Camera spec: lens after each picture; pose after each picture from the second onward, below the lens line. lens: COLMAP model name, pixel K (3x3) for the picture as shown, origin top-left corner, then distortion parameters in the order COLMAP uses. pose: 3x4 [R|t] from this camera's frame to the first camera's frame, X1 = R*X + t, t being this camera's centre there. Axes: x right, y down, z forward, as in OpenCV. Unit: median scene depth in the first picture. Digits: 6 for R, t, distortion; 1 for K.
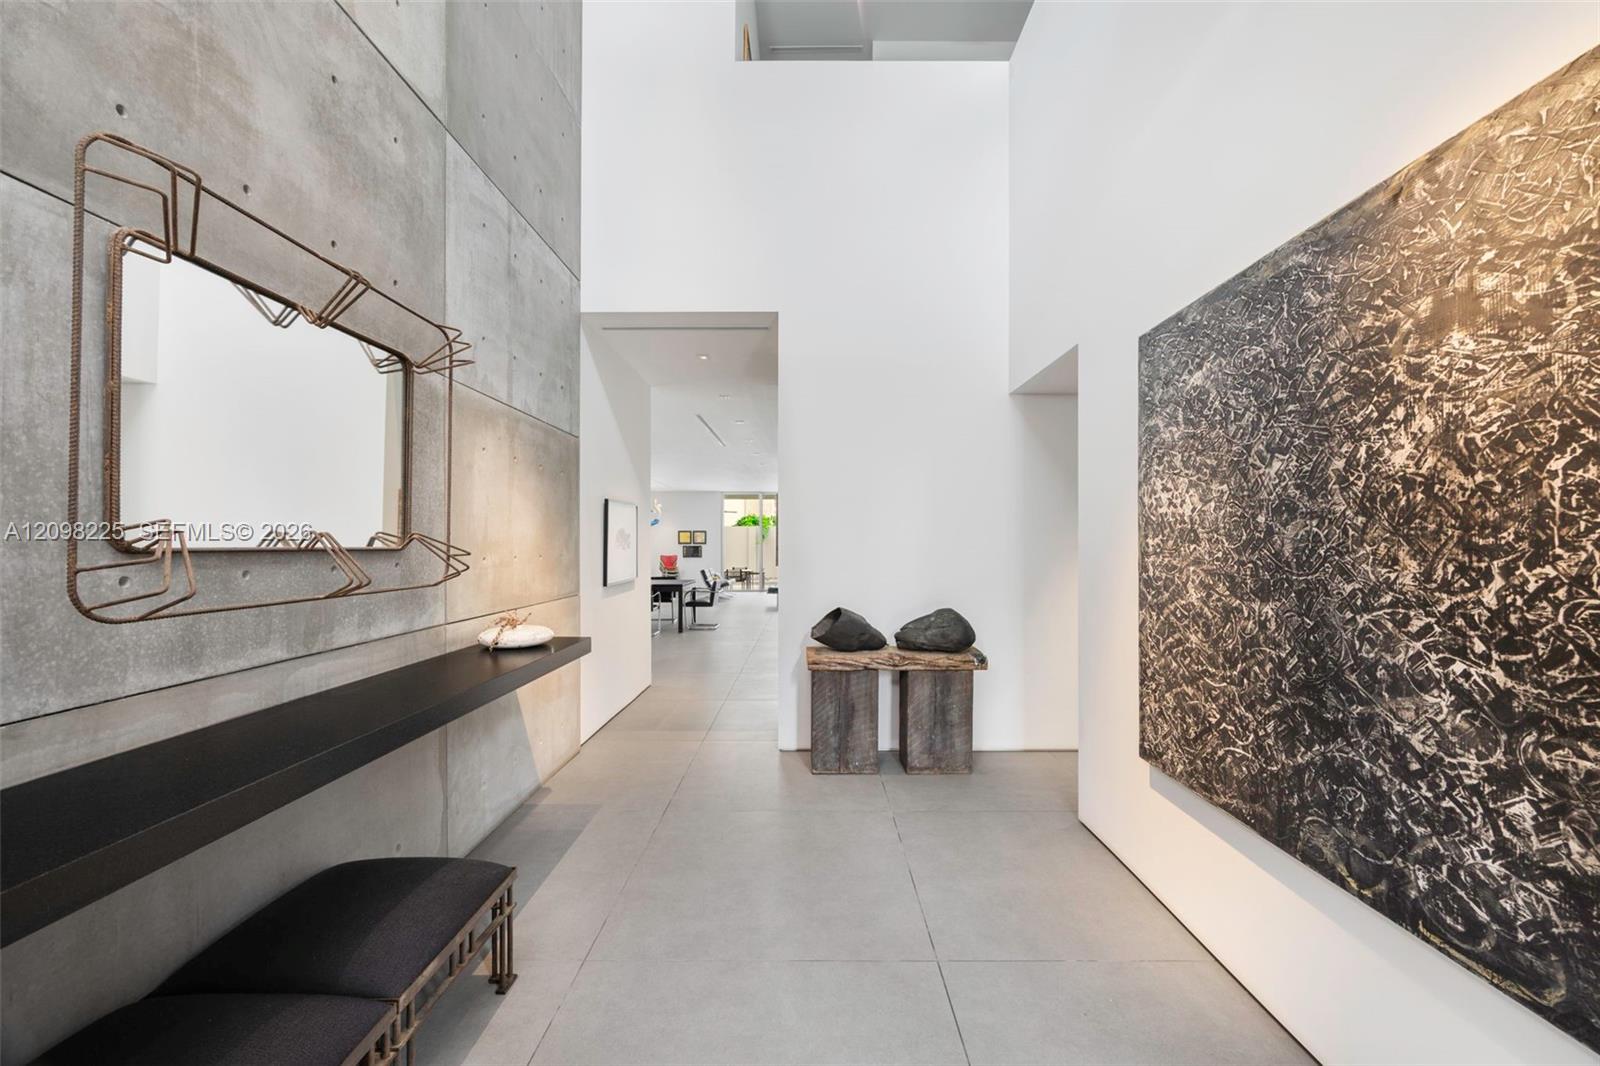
lens RADIAL K [[628.7, 0, 805.3], [0, 628.7, 541.0], [0, 0, 1]] dist [-0.001362, 0.000110]
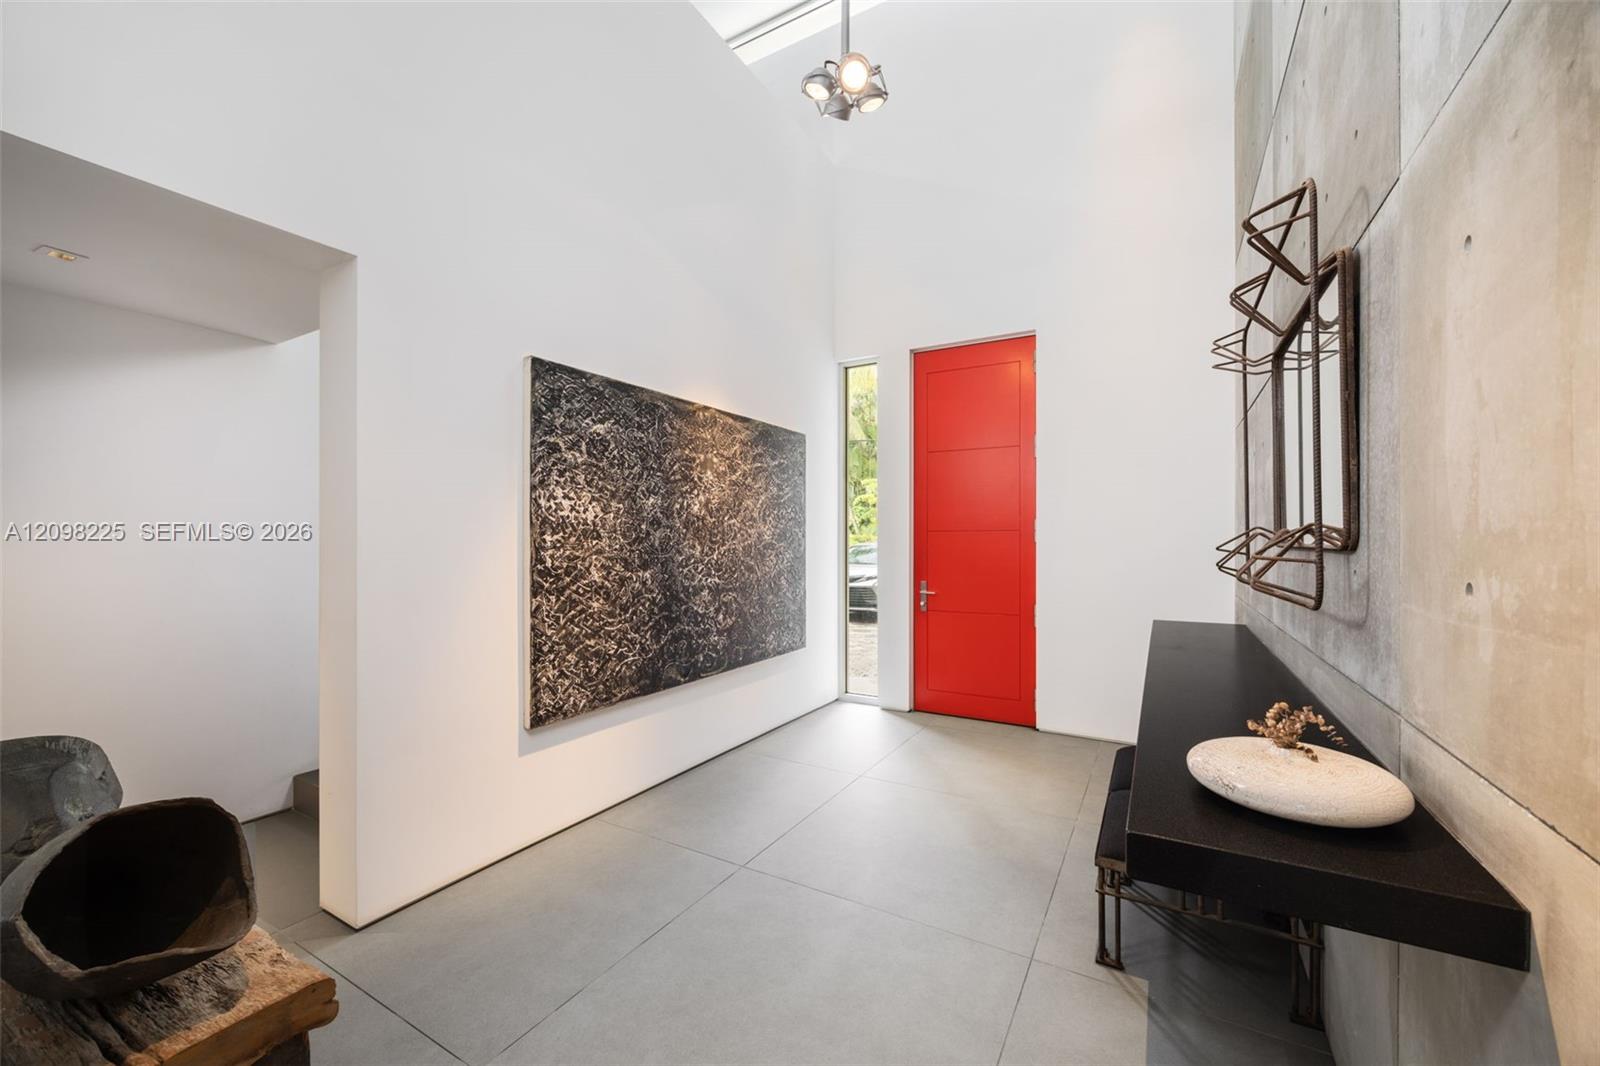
lens RADIAL K [[628.7, 0, 804.0], [0, 628.7, 536.3], [0, 0, 1]] dist [-0.001362, 0.000110]
pose [[-0.866359, 0.002683, 0.499414, -0.691190], [-0.003365, 0.999932, -0.011209, 0.014109], [-0.499410, -0.011391, -0.866291, 2.638522]]
